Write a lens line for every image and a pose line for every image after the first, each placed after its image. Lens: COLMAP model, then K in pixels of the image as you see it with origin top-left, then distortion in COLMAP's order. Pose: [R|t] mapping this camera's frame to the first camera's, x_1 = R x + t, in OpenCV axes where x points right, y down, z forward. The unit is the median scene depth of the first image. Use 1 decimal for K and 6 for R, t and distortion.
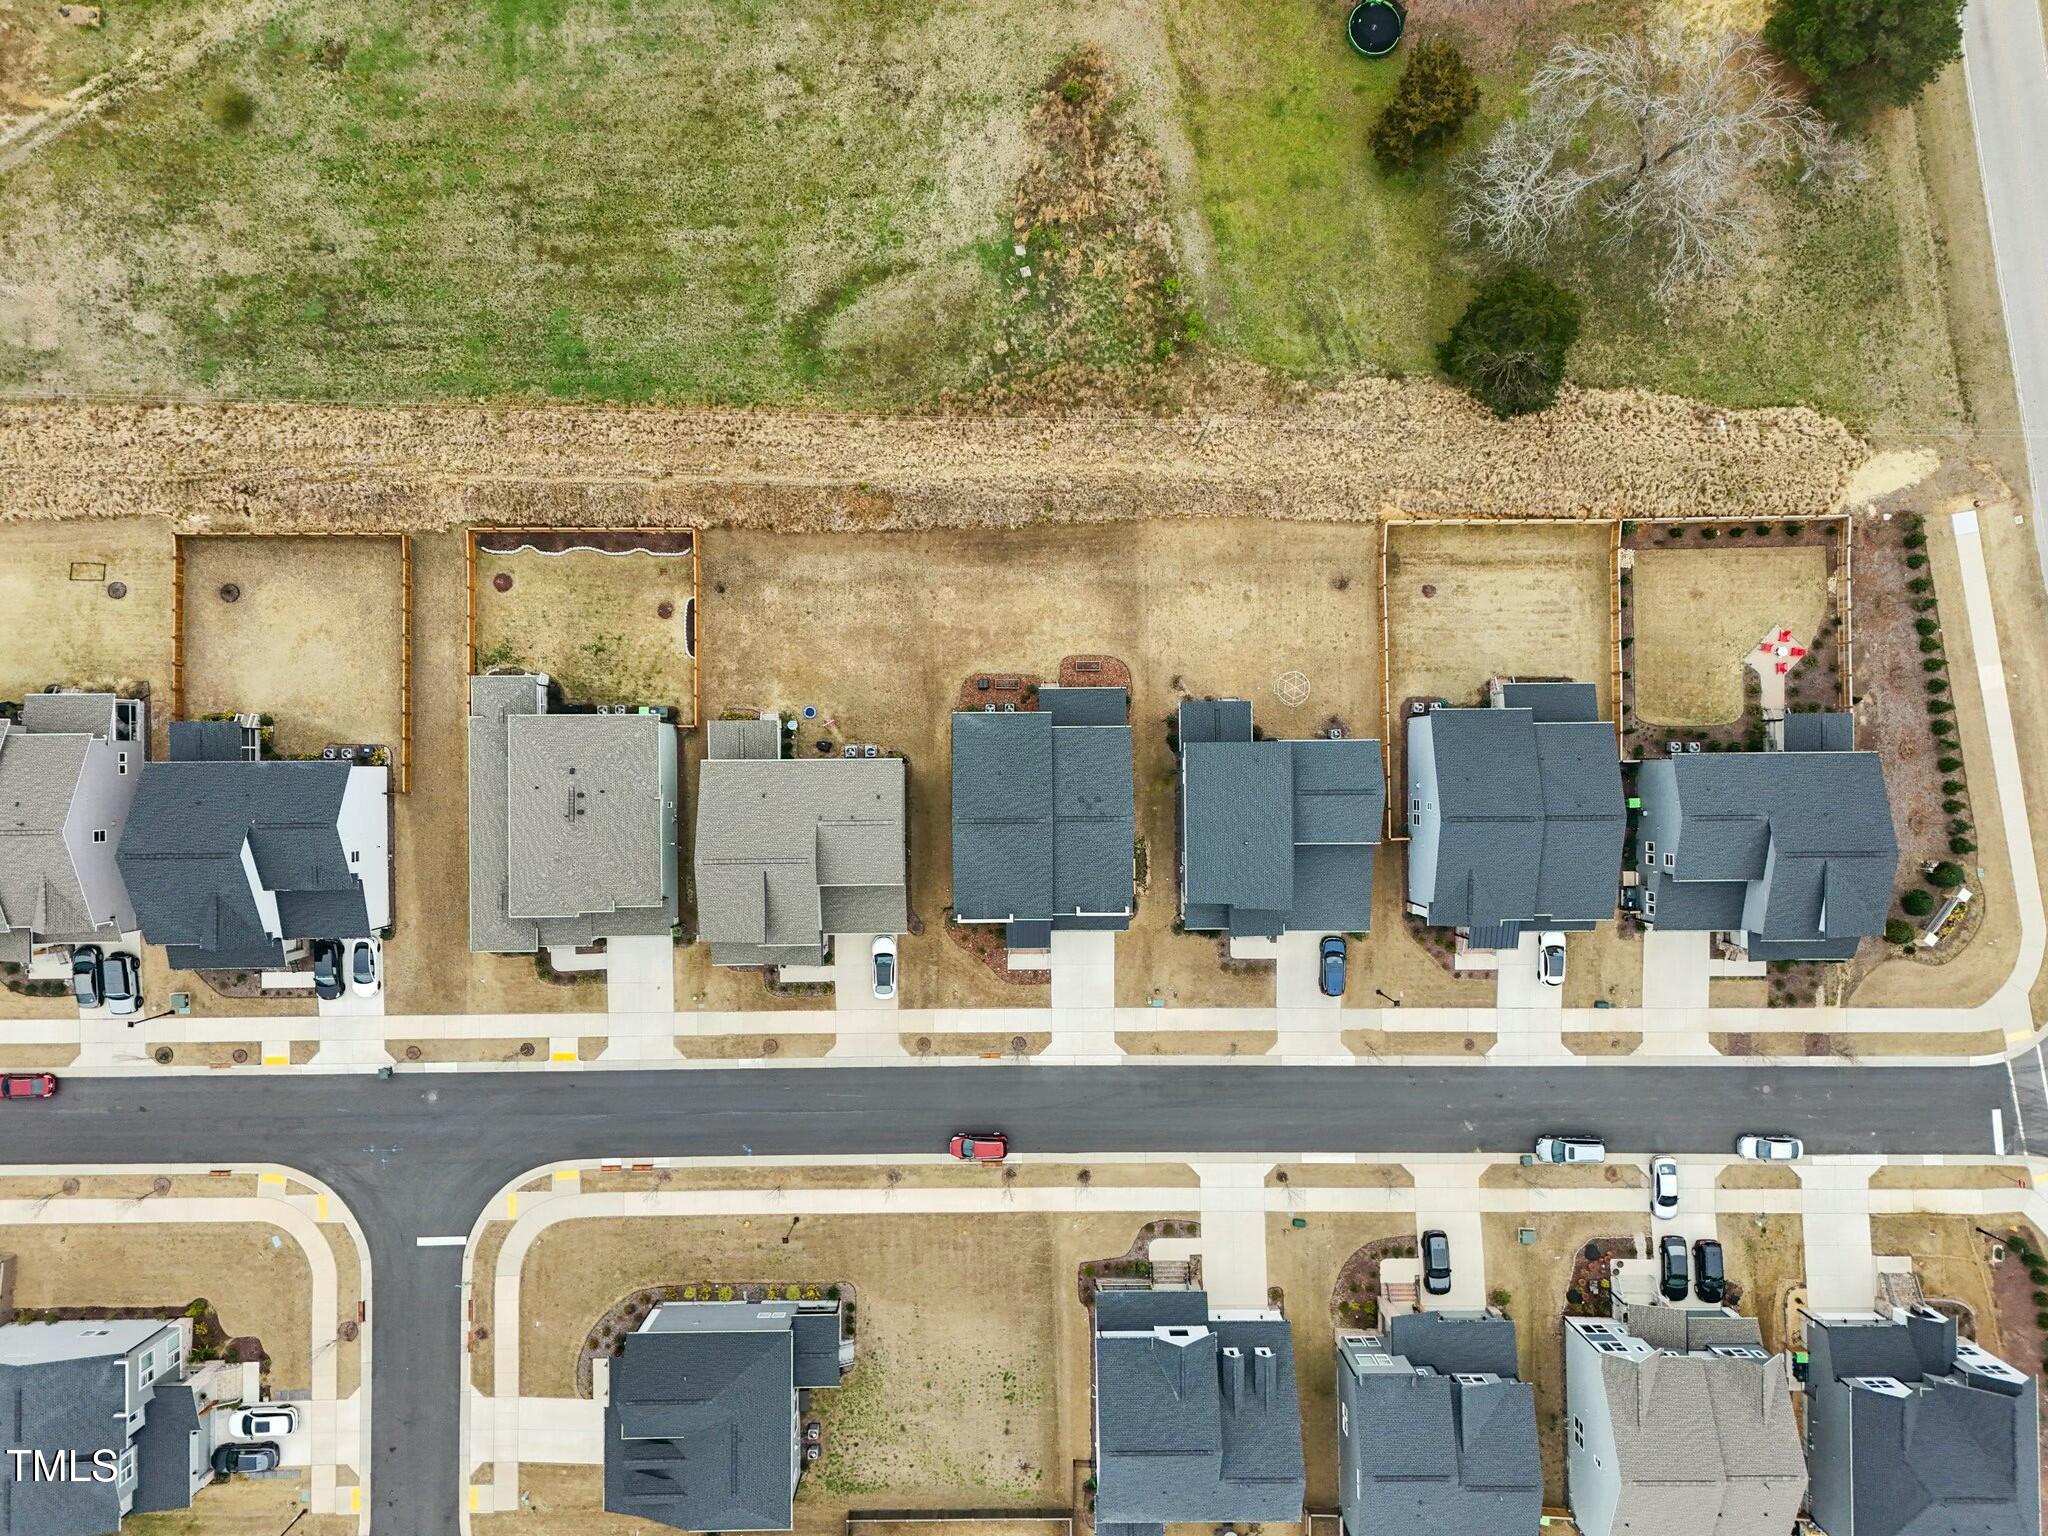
lens RADIAL K [[1515.3, 0, 1026.5], [0, 1515.3, 763.9], [0, 0, 1]] dist [0.098312, -0.111791]
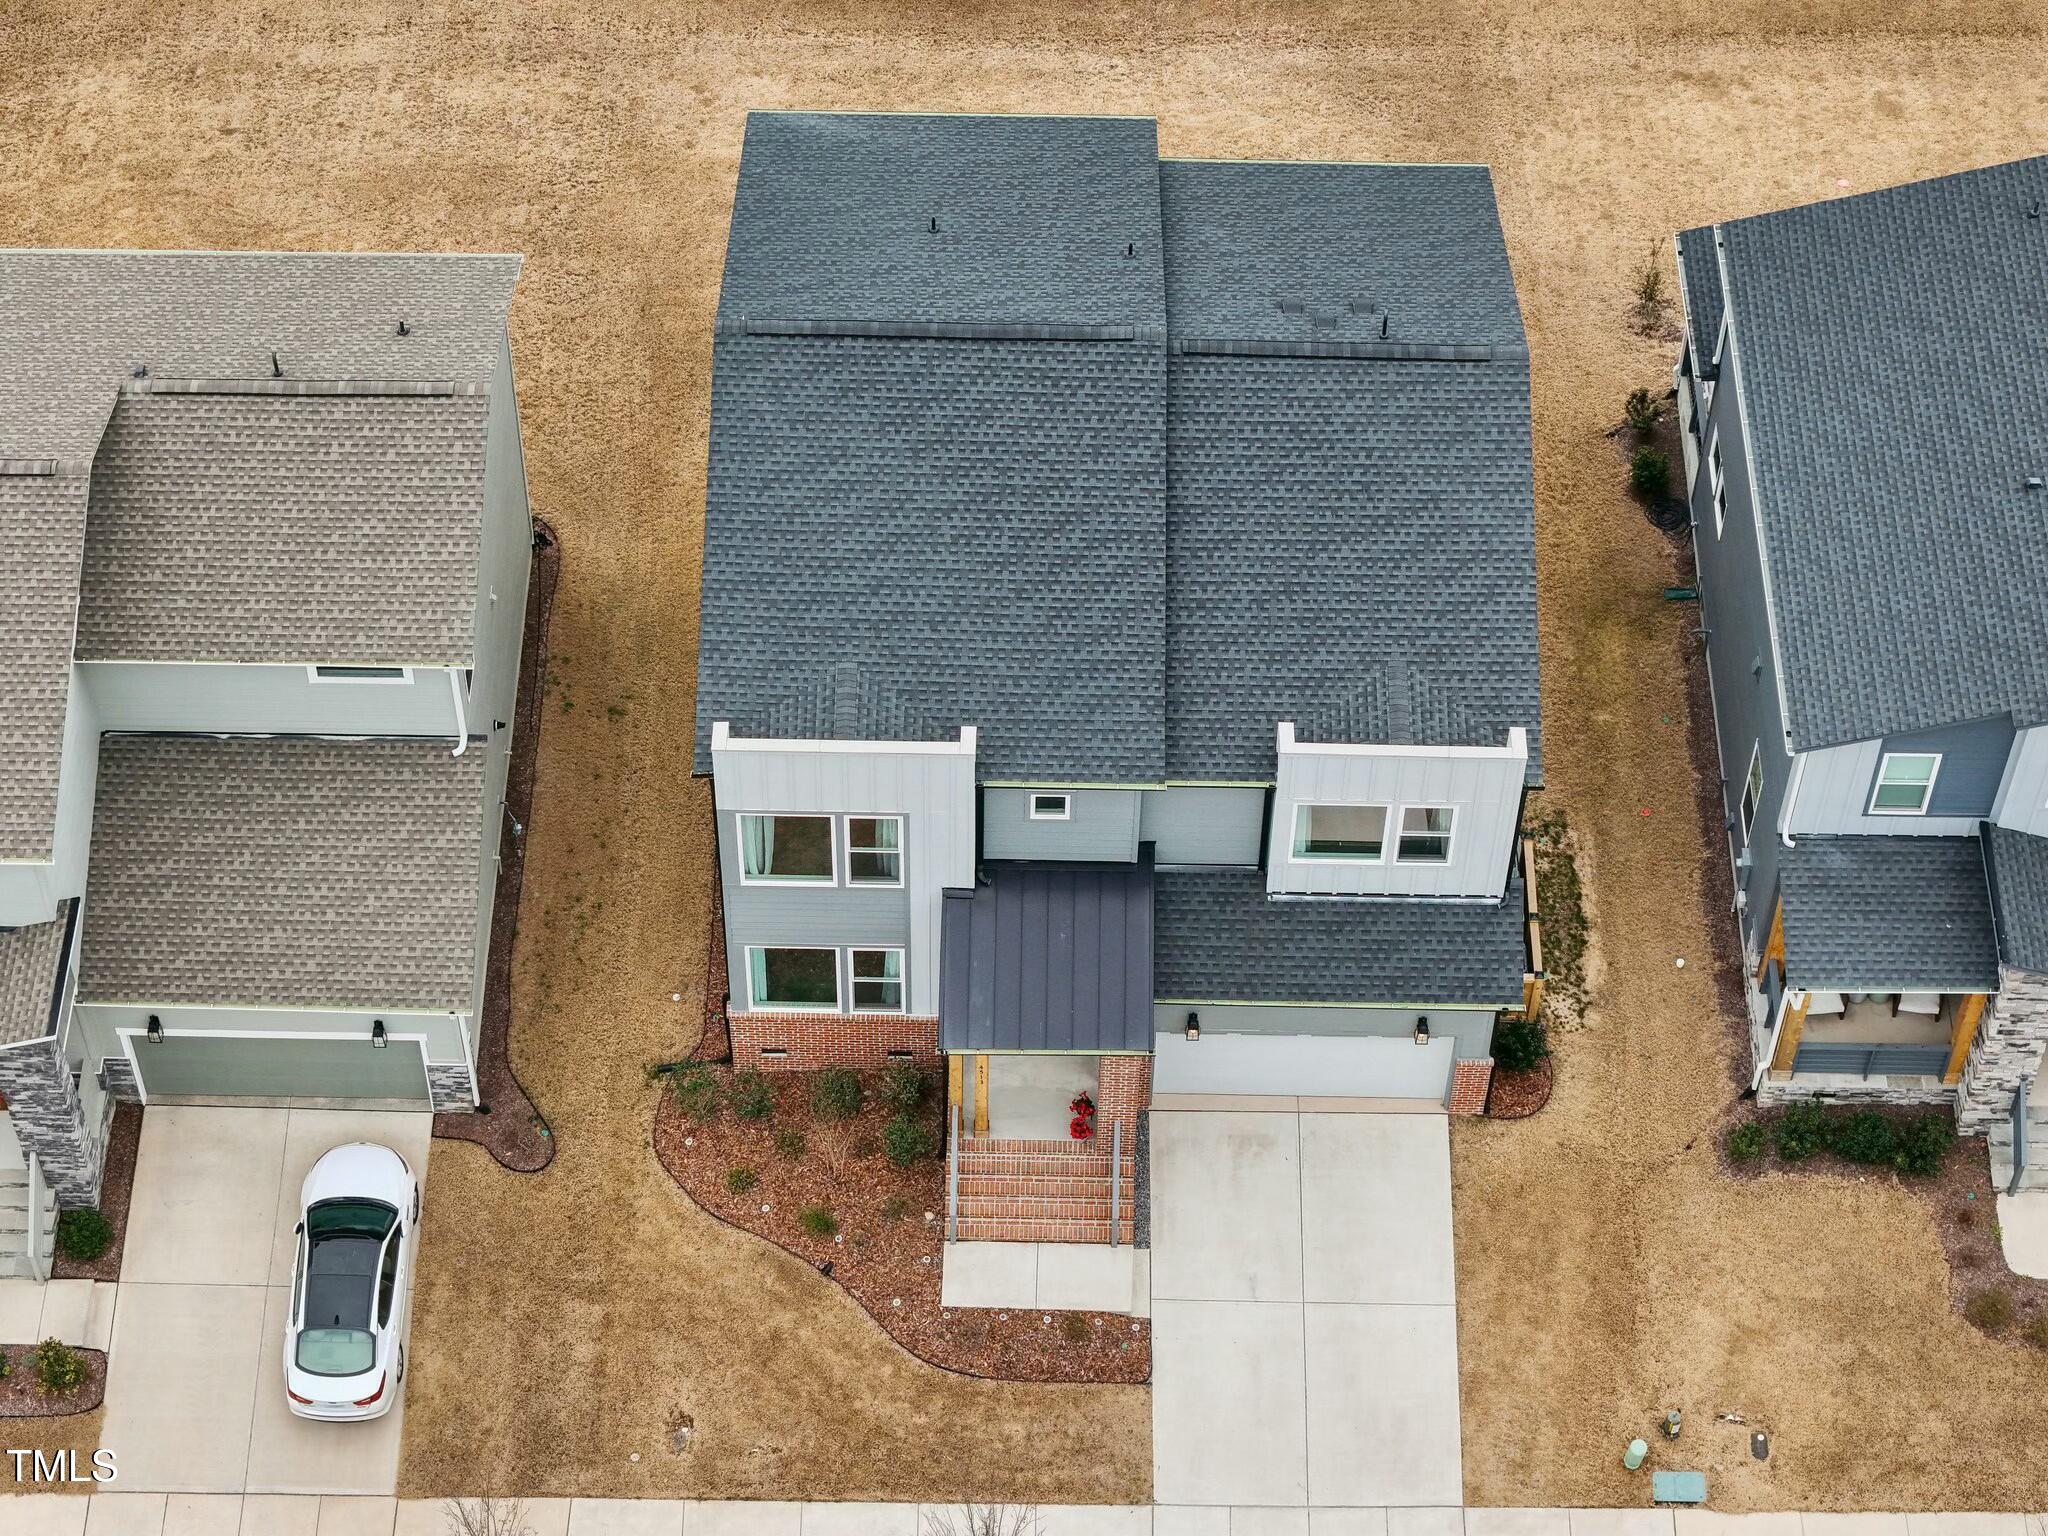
lens RADIAL K [[4171.1, 0, 1013.1], [0, 4171.1, 713.4], [0, 0, 1]] dist [-0.295252, 1.589891]
pose [[0.999789, 0.016554, -0.012165, 0.002843], [-0.020519, 0.775918, -0.630500, 0.426839], [-0.000998, 0.630616, 0.776094, 0.507623]]
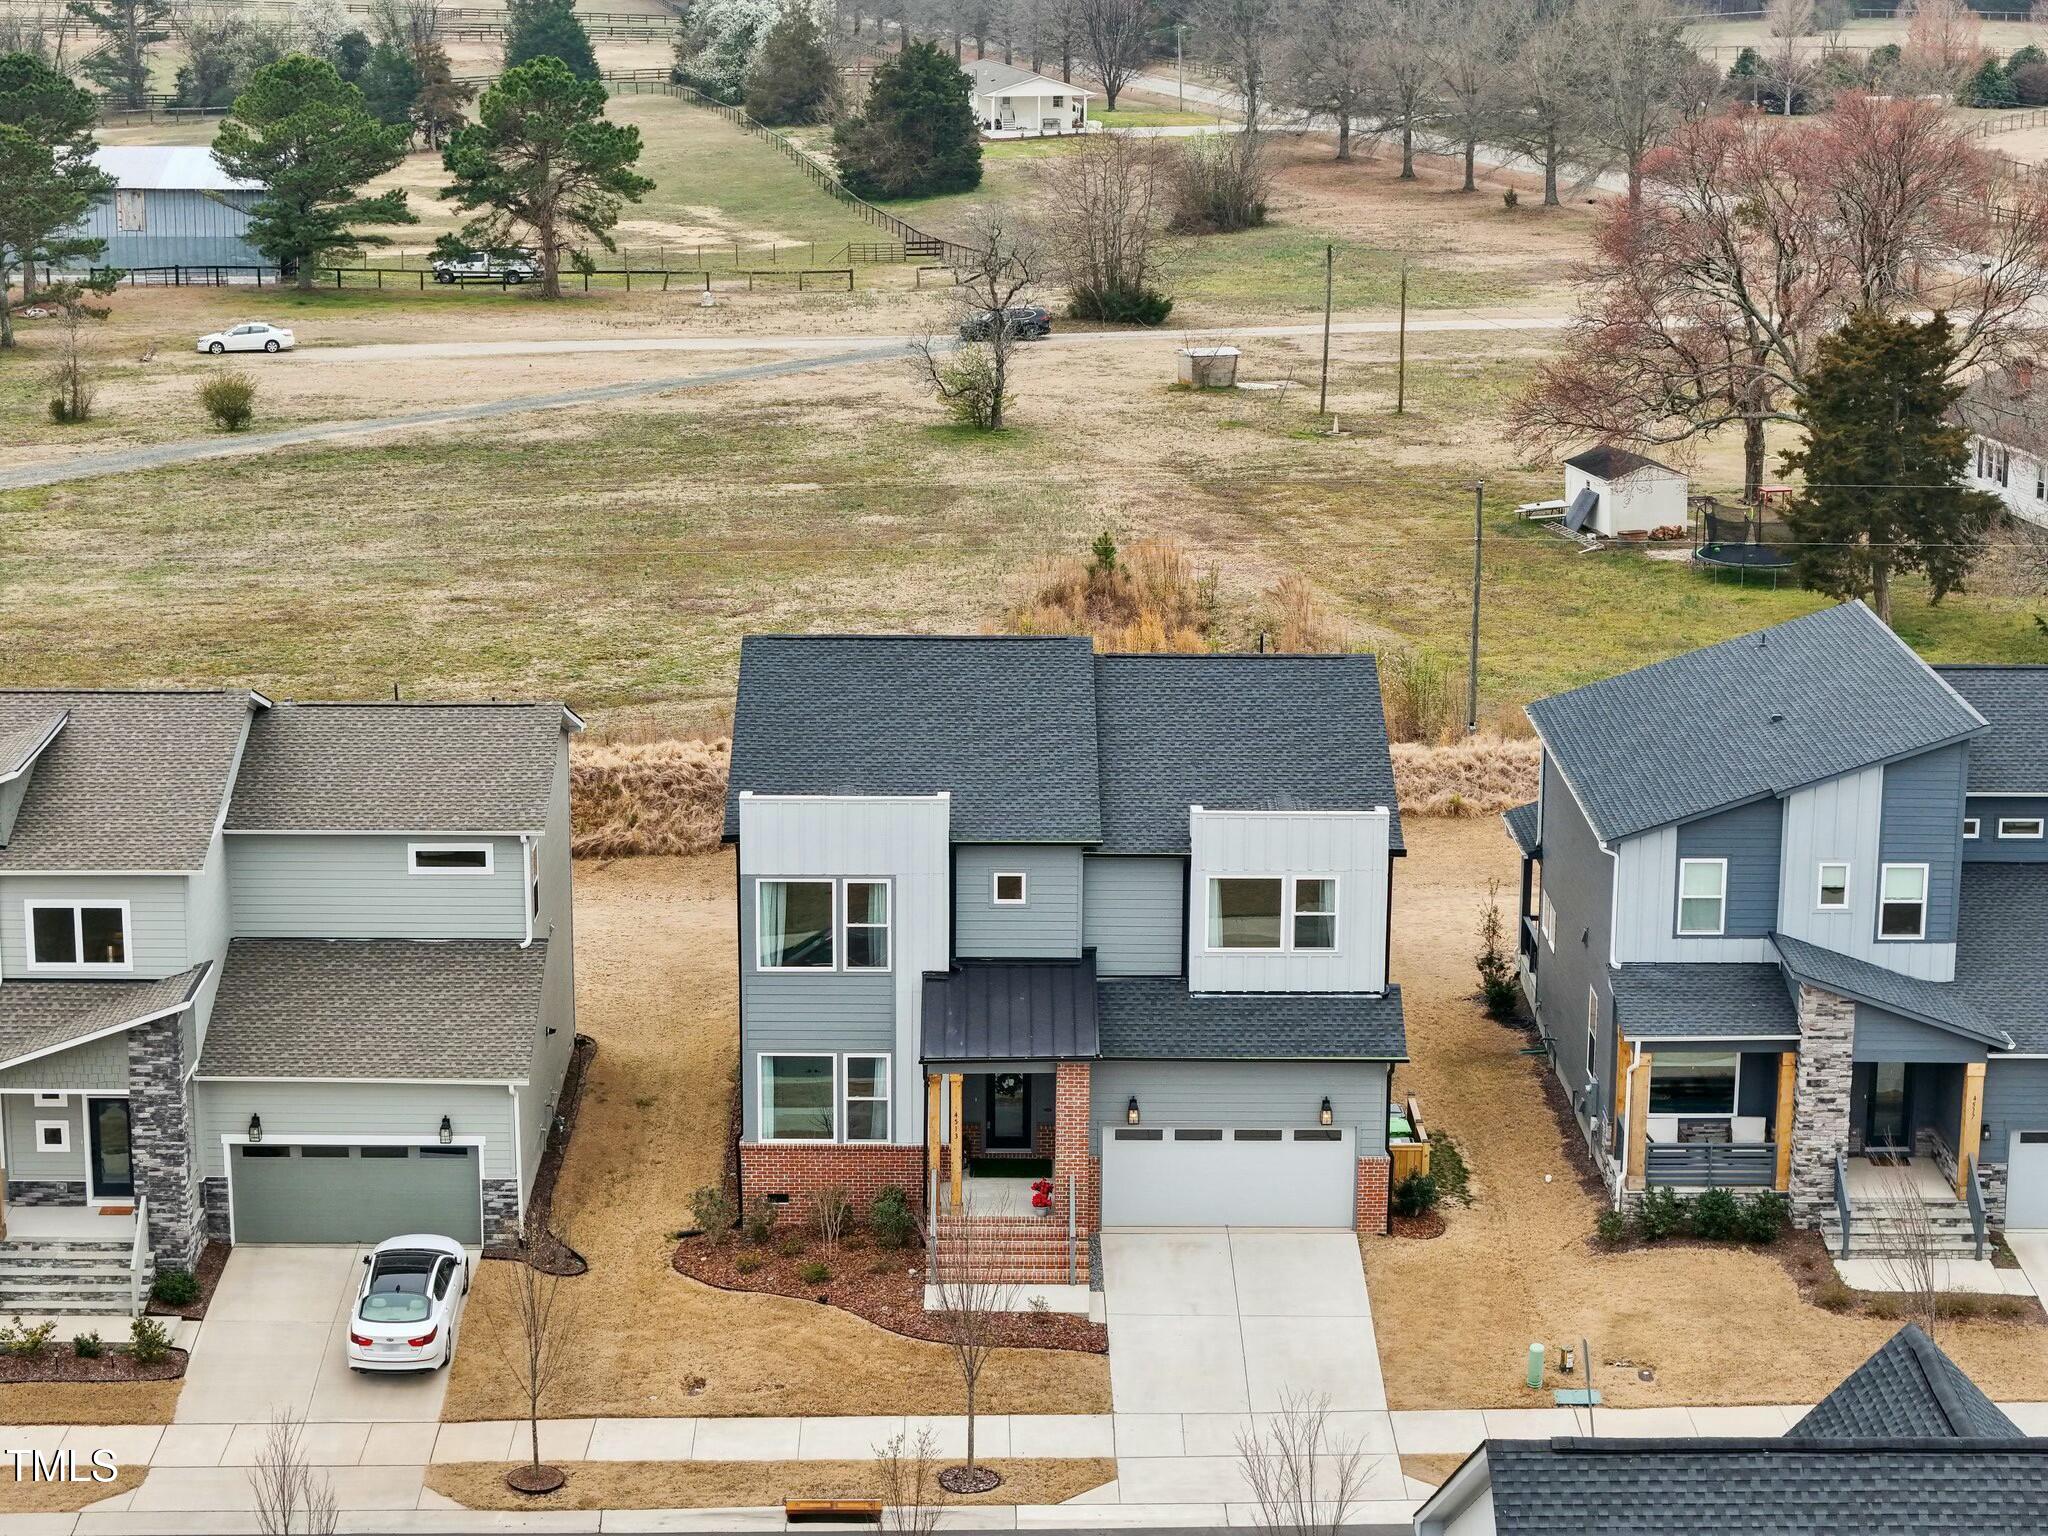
lens RADIAL K [[4171.1, 0, 1013.1], [0, 4171.1, 713.4], [0, 0, 1]] dist [-0.295252, 1.589891]
pose [[0.999993, -0.003598, 0.000932, 0.001295], [0.001722, 0.226262, -0.974065, 0.742914], [0.003294, 0.974060, 0.226267, 0.758292]]
